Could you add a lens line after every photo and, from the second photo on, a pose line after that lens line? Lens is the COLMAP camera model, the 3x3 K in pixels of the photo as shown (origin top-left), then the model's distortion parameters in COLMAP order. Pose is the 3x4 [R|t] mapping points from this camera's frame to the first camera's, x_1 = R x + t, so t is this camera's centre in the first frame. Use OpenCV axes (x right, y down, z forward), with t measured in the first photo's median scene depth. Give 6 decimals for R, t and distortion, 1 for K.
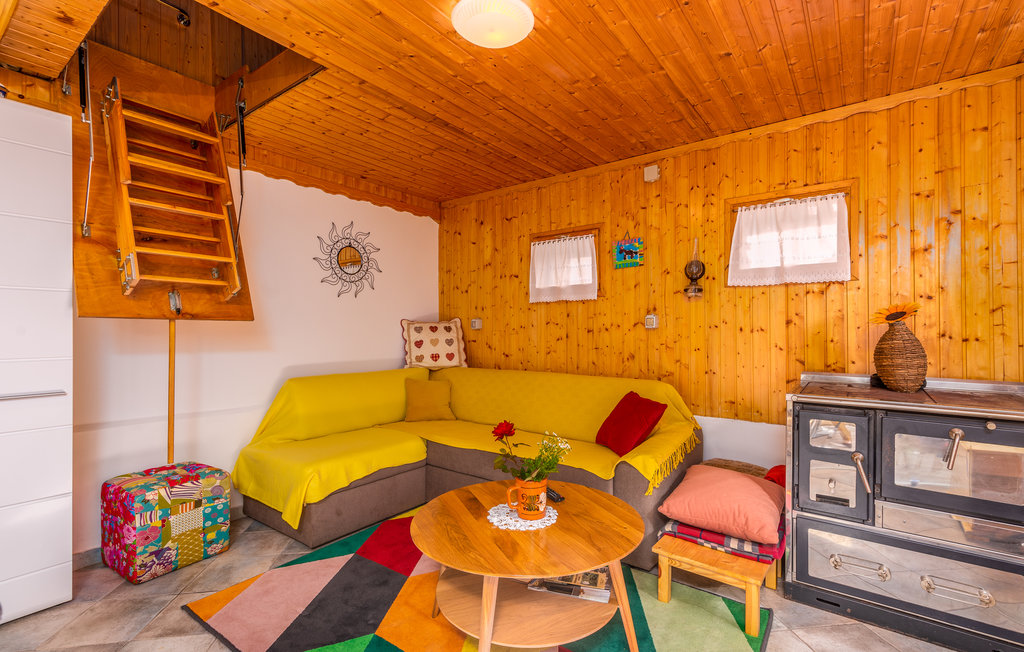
lens RADIAL K [[472.2, 0, 548.8], [0, 472.2, 327.9], [0, 0, 1]] dist [0.014759, 0.000087]
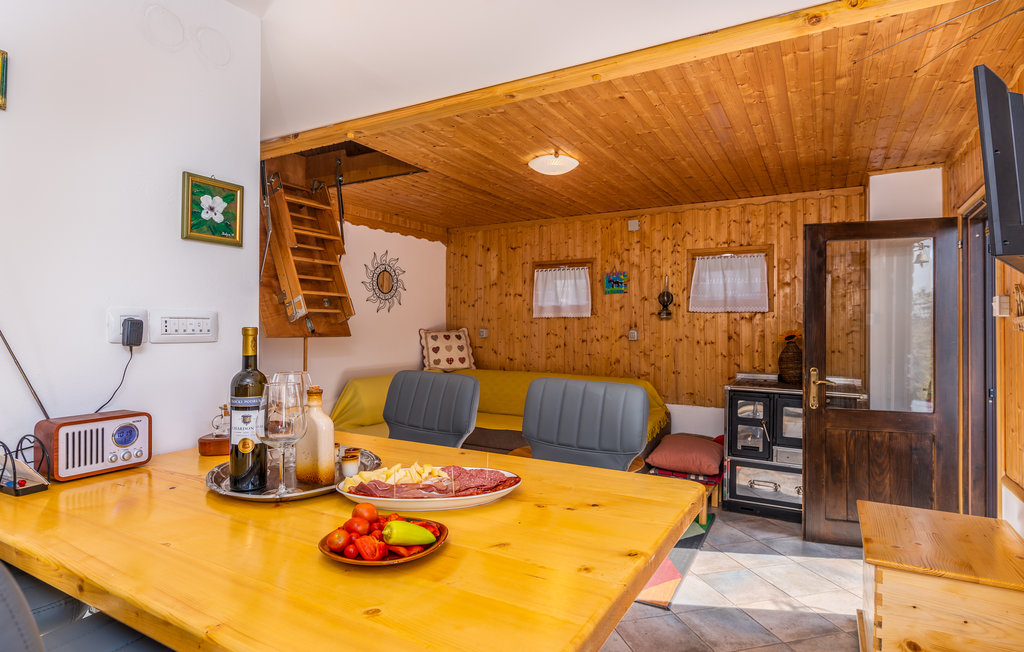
lens RADIAL K [[551.4, 0, 512.0], [0, 551.4, 326.0], [0, 0, 1]] dist [0.000178, -0.000024]
pose [[0.998187, 0.000660, 0.060181, -0.212845], [-0.001267, 0.999949, 0.010035, -0.052305], [-0.060172, -0.010093, 0.998137, -0.523921]]
